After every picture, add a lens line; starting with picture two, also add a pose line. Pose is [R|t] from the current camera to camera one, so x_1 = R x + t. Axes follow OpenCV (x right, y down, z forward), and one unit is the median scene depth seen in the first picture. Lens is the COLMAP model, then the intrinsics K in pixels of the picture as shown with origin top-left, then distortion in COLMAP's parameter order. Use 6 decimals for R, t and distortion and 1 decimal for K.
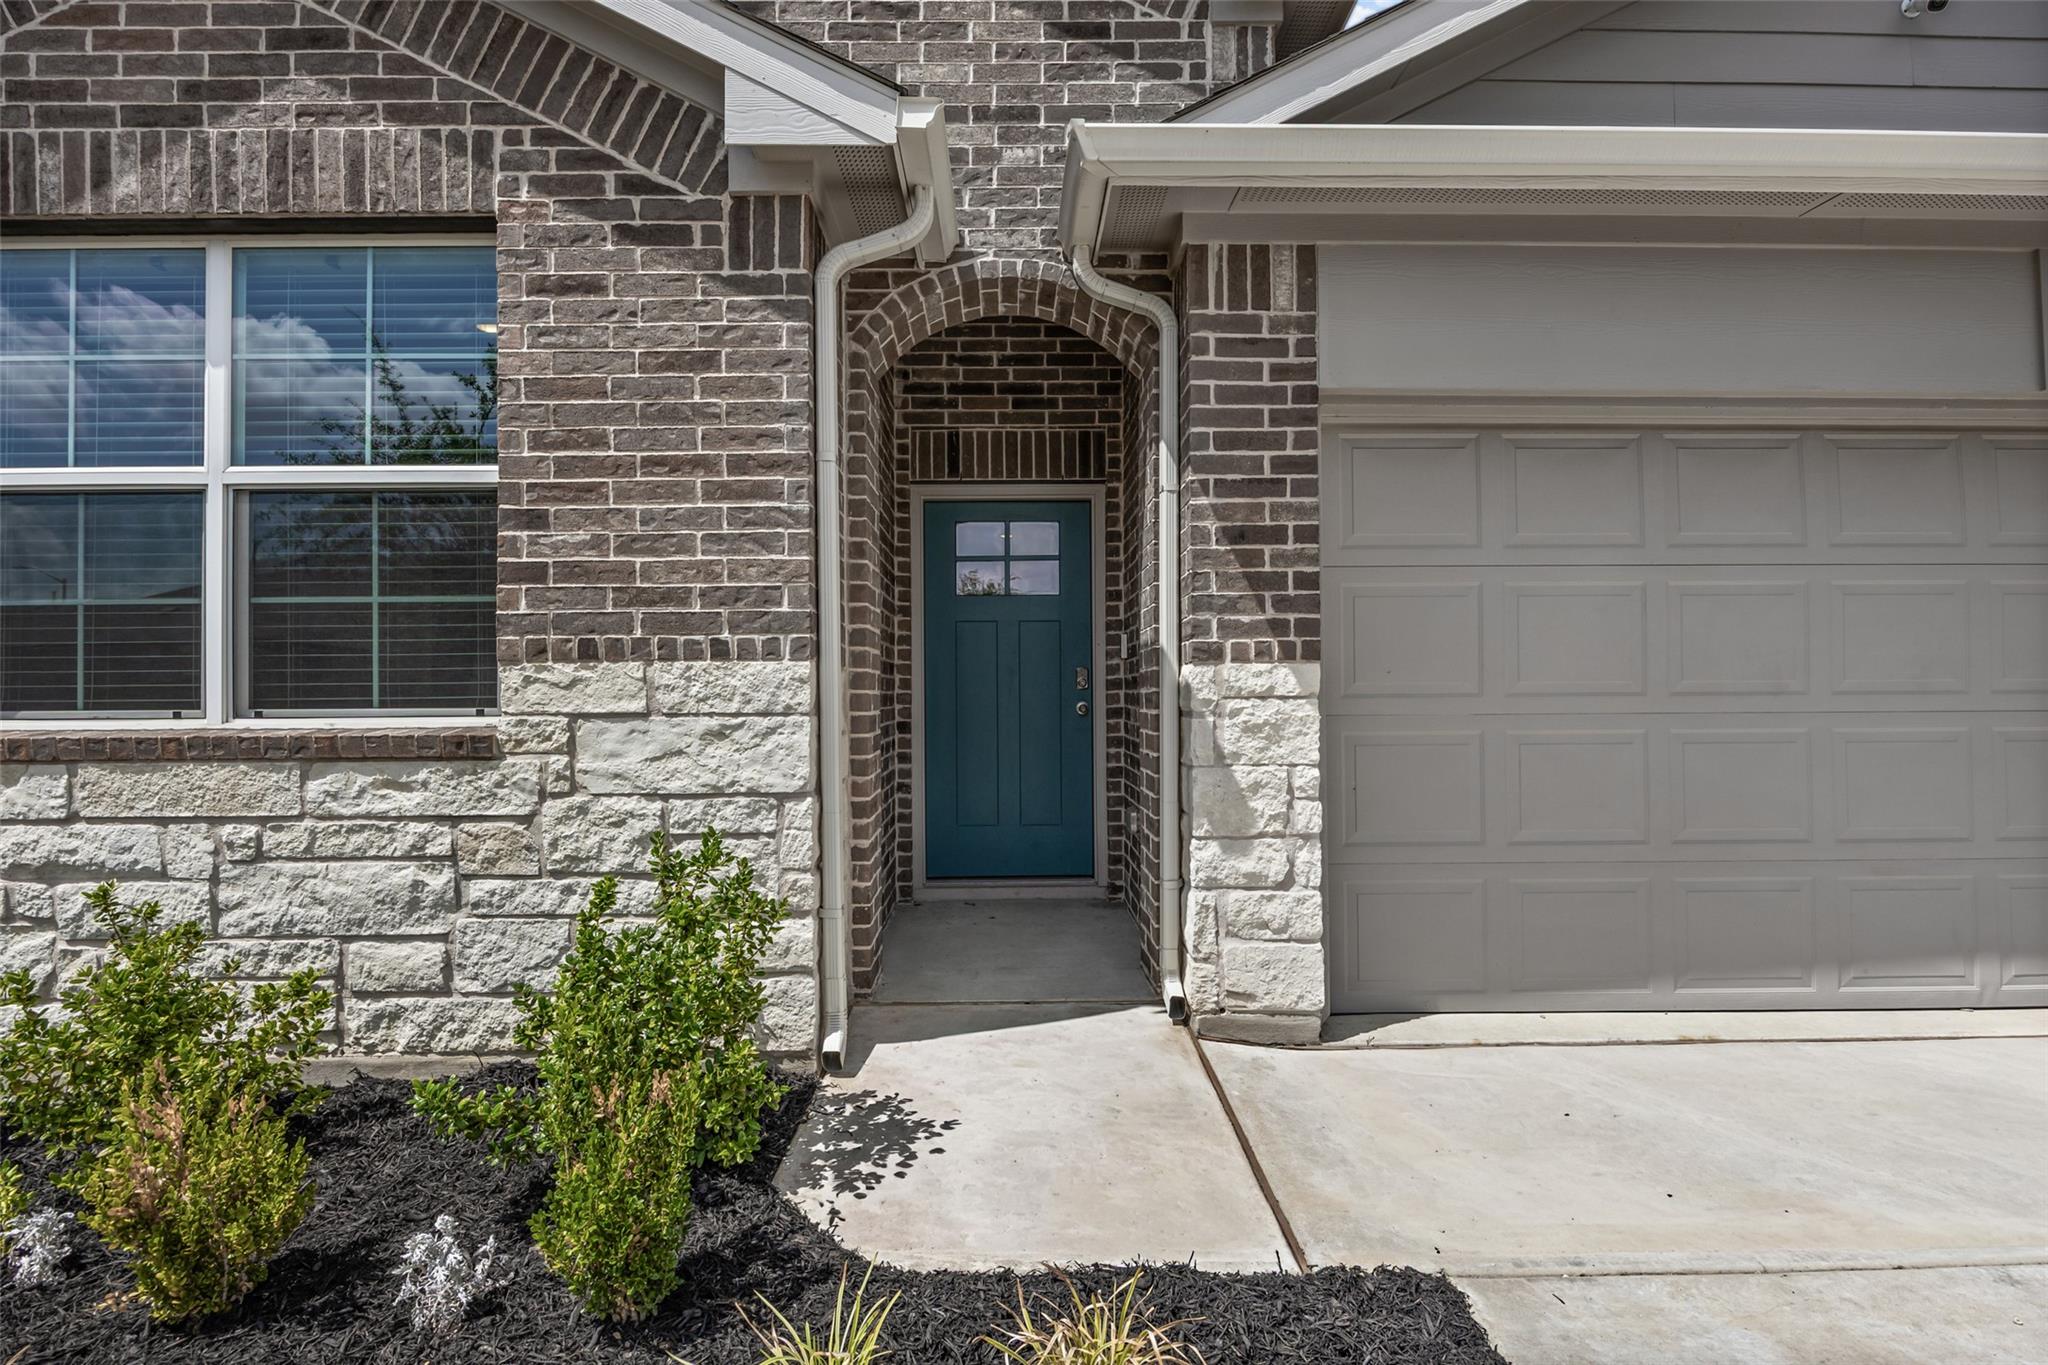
lens RADIAL K [[996.3, 0, 1024.0], [0, 996.3, 689.9], [0, 0, 1]] dist [-0.002623, 0.000392]
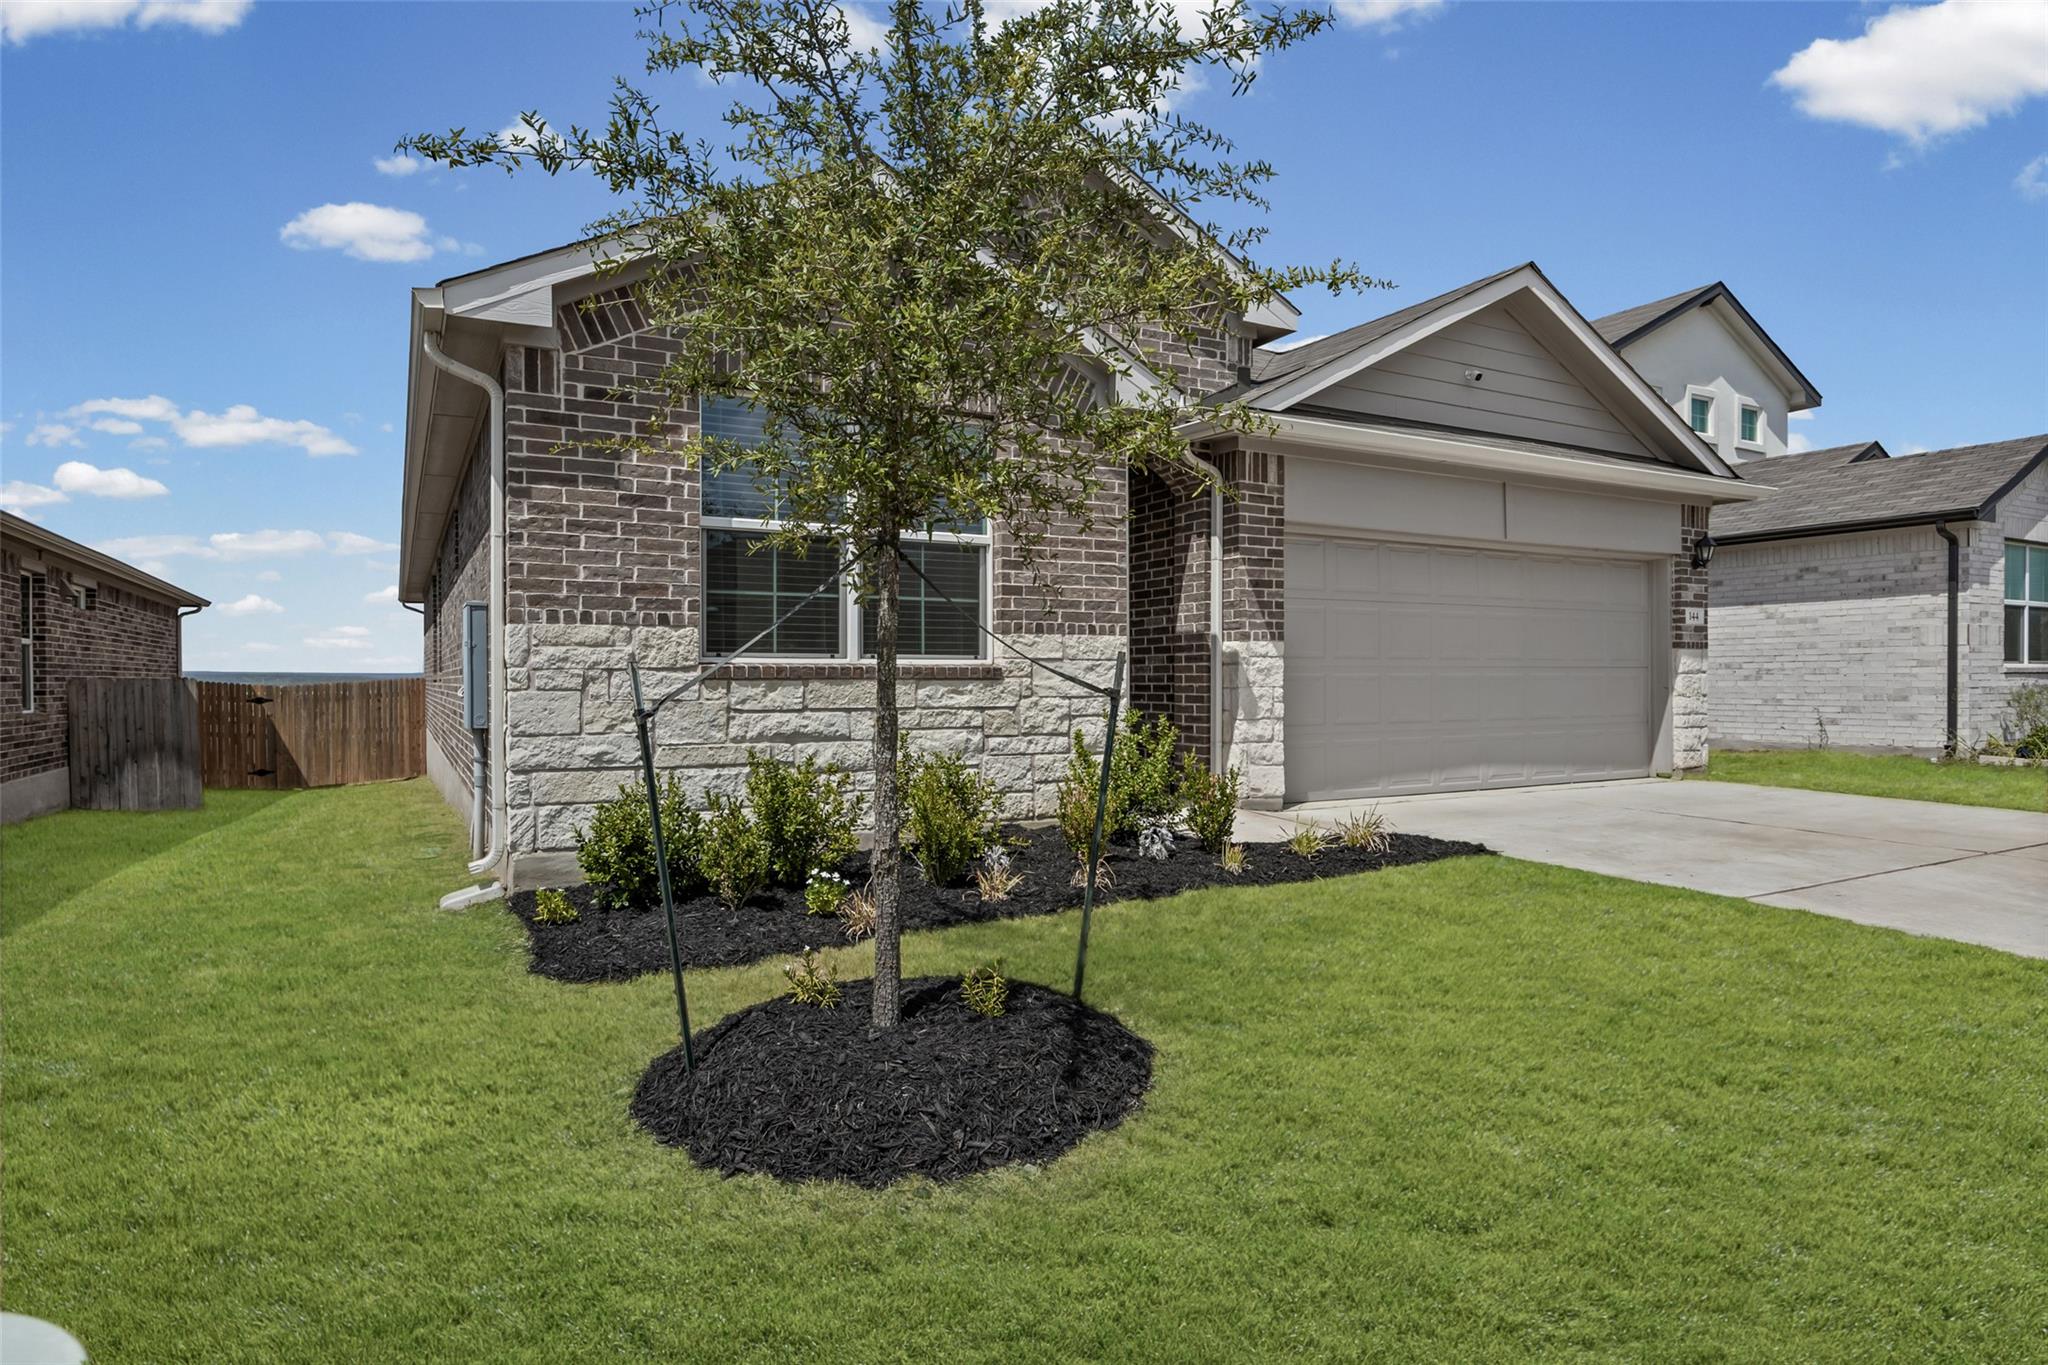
lens RADIAL K [[1130.7, 0, 1024.0], [0, 1130.7, 682.5], [0, 0, 1]] dist [0.001630, 0.000069]
pose [[0.884546, 0.004659, 0.466429, -1.580362], [-0.009356, 0.999926, 0.007754, 0.056585], [-0.466358, -0.011223, 0.884525, -1.106455]]
